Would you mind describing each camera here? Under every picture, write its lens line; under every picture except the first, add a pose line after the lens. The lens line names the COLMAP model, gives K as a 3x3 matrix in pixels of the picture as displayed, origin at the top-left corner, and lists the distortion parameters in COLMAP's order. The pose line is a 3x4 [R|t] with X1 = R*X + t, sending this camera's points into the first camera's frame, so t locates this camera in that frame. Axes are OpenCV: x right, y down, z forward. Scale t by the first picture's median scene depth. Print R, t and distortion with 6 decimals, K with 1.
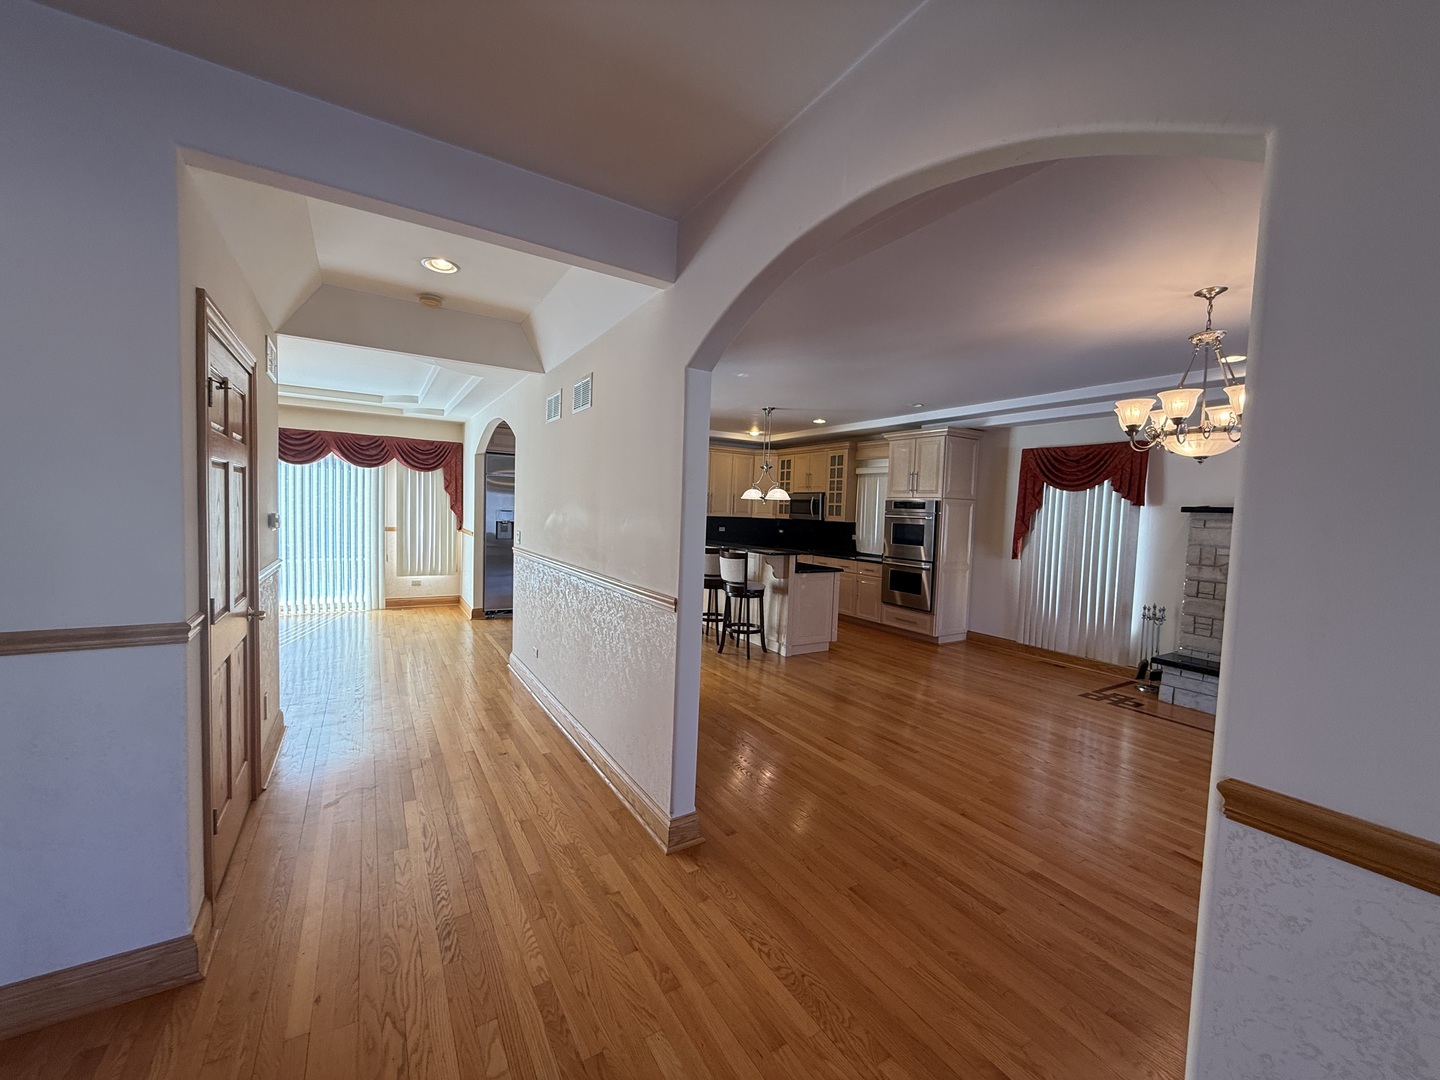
lens RADIAL K [[571.1, 0, 717.6], [0, 571.1, 538.0], [0, 0, 1]] dist [0.000044, -0.000004]
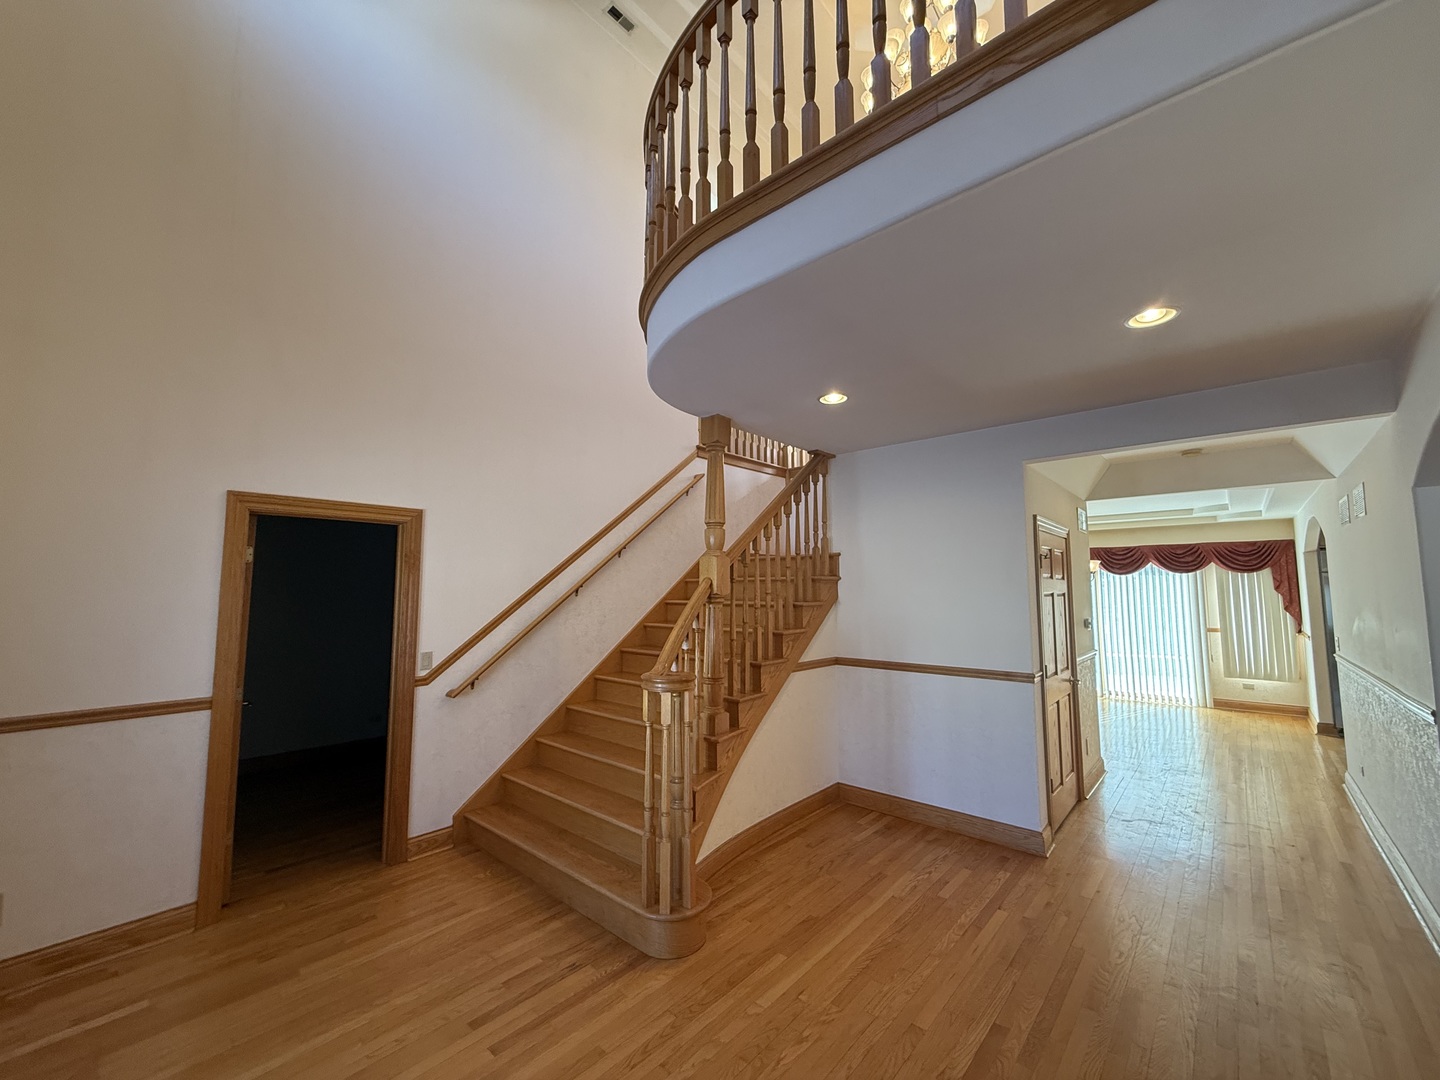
lens RADIAL K [[571.1, 0, 721.8], [0, 571.1, 544.4], [0, 0, 1]] dist [0.000044, -0.000004]
pose [[0.287053, -0.113863, -0.951123, 0.222279], [-0.037117, 0.990843, -0.129820, -0.002603], [0.957195, 0.072568, 0.280198, -0.202628]]
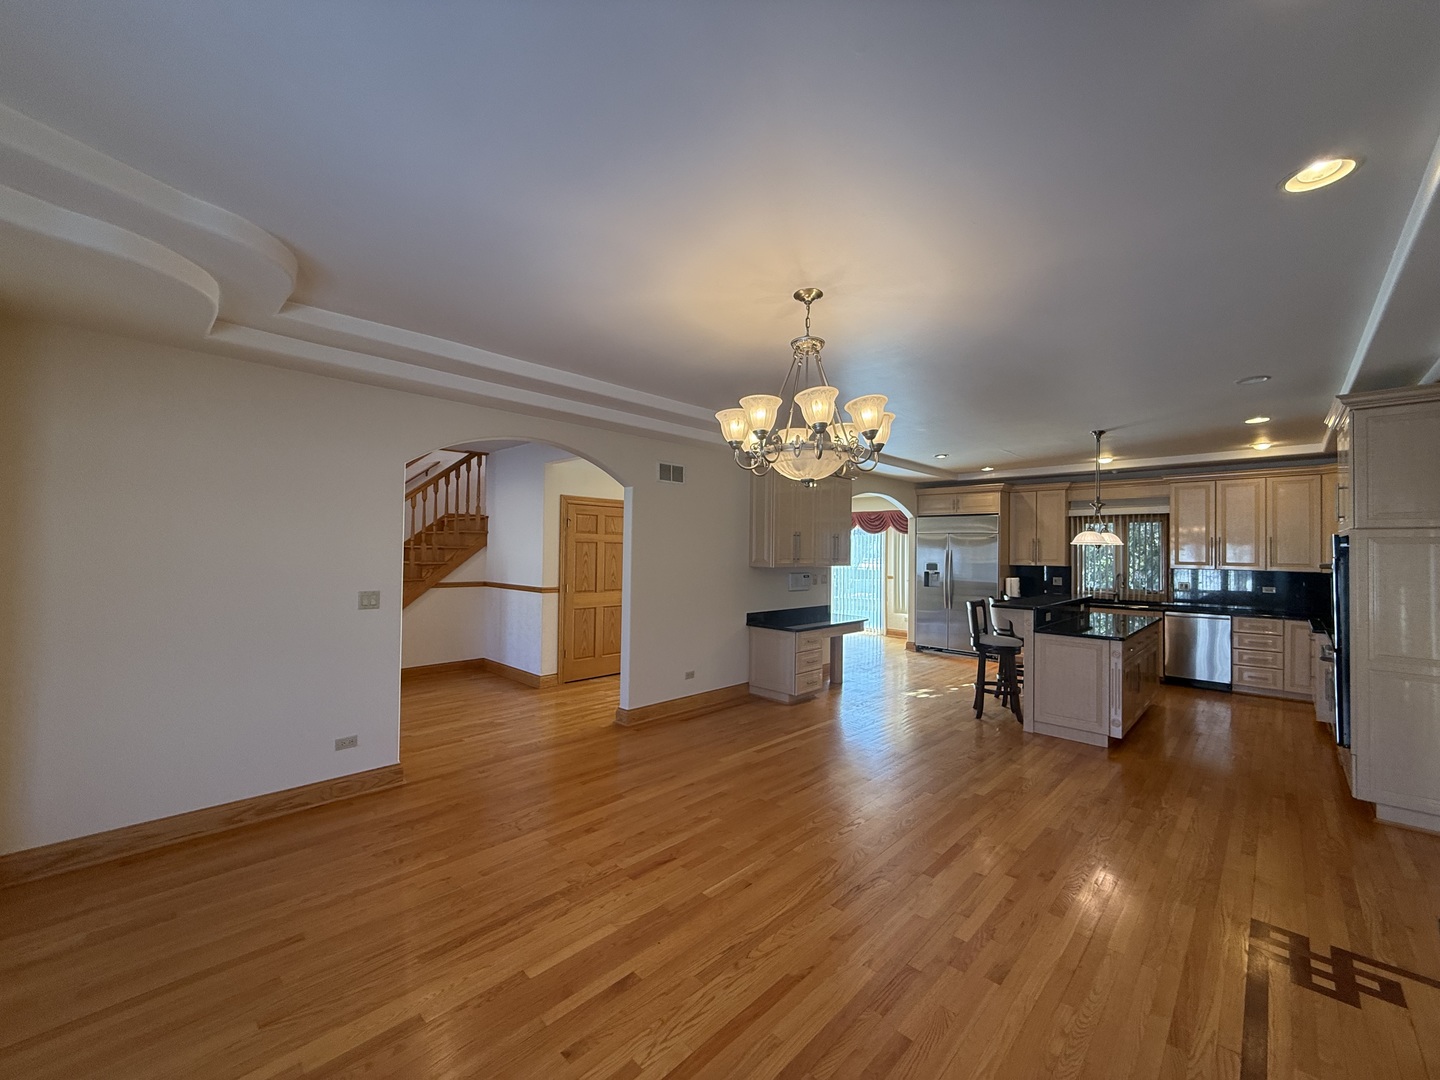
lens RADIAL K [[571.1, 0, 719.4], [0, 571.1, 543.0], [0, 0, 1]] dist [0.000044, -0.000004]
pose [[0.242451, -0.044396, -0.969147, 0.812062], [-0.053795, 0.996800, -0.059121, 0.005597], [0.968671, 0.066469, 0.239287, 0.334596]]
